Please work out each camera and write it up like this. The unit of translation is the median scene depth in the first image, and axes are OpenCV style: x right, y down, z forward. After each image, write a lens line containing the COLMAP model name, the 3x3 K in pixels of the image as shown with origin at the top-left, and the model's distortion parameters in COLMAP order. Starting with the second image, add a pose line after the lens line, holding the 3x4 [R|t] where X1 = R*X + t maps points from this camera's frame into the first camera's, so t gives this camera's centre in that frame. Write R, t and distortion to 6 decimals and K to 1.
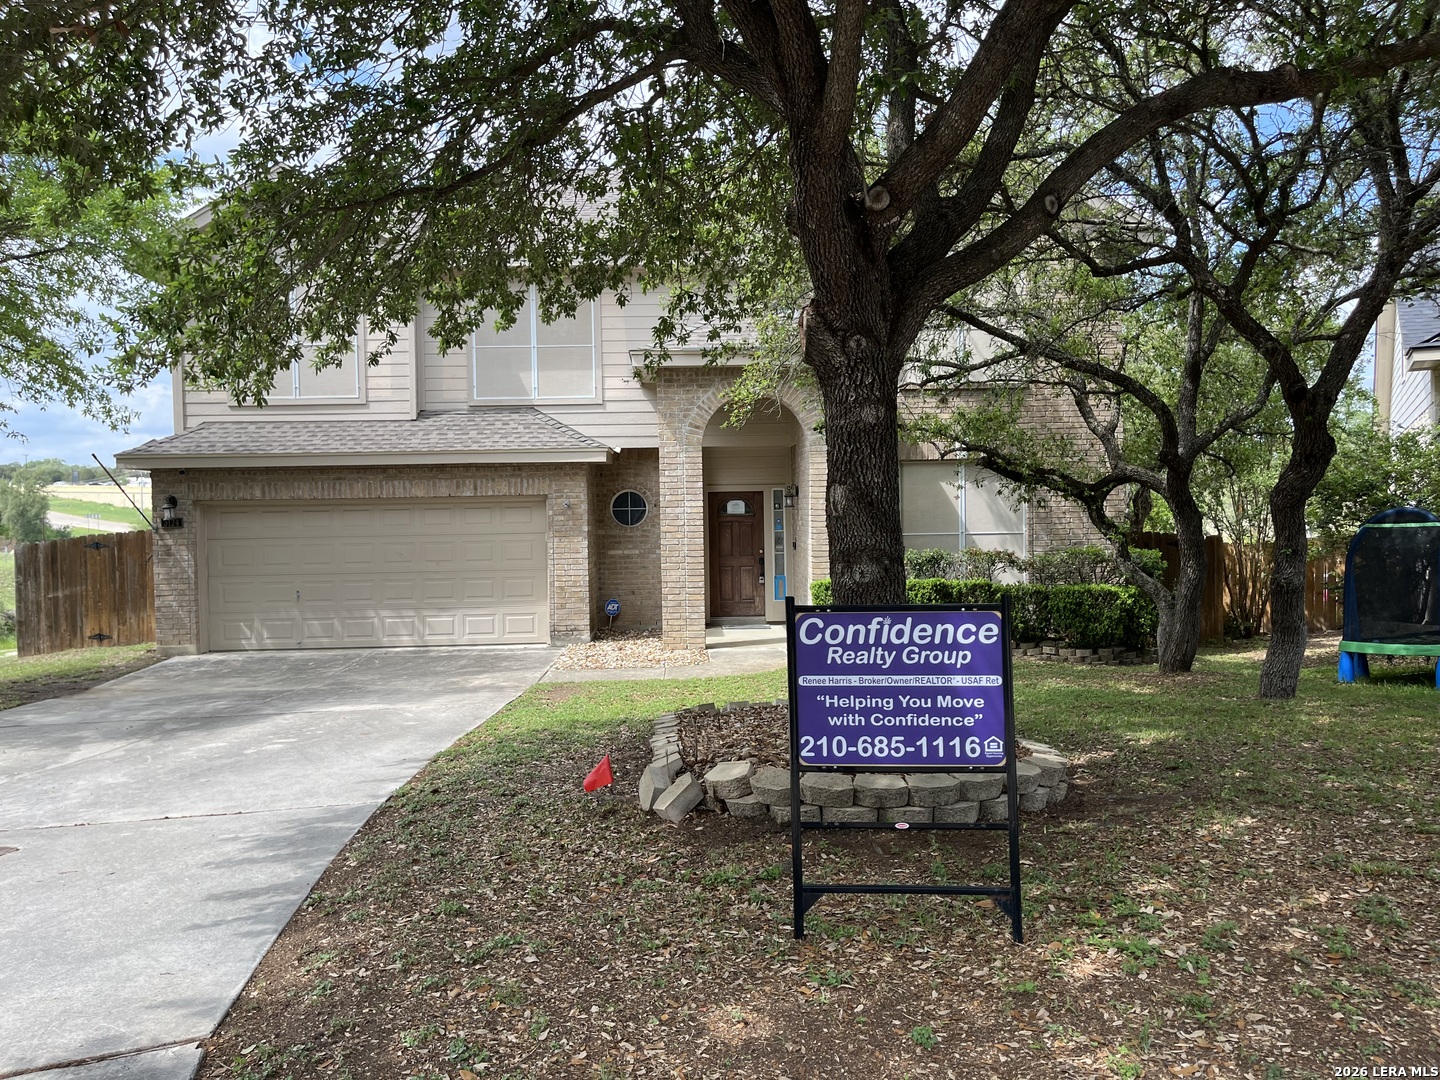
lens RADIAL K [[1105.4, 0, 720.0], [0, 1105.4, 540.0], [0, 0, 1]] dist [-0.000722, -0.002467]
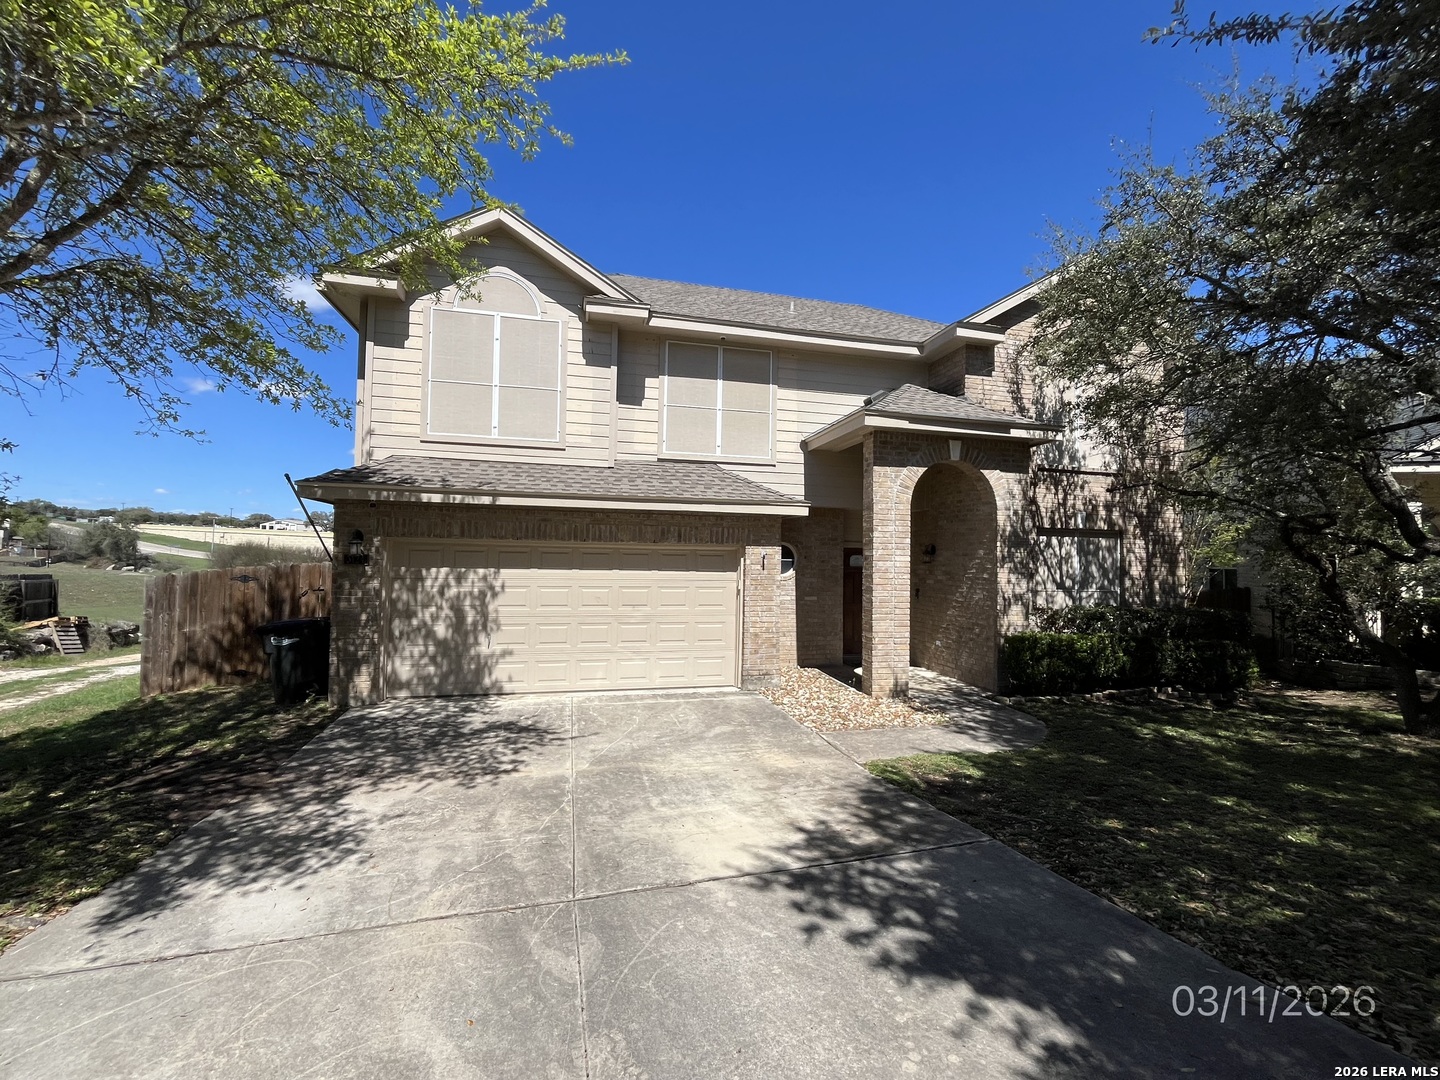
lens RADIAL K [[628.6, 0, 720.0], [0, 628.6, 540.0], [0, 0, 1]] dist [-0.003254, -0.000370]
pose [[0.978688, 0.040722, 0.201274, -0.299821], [-0.029002, 0.997726, -0.060836, -0.008323], [-0.203294, 0.053702, 0.977644, 0.419022]]
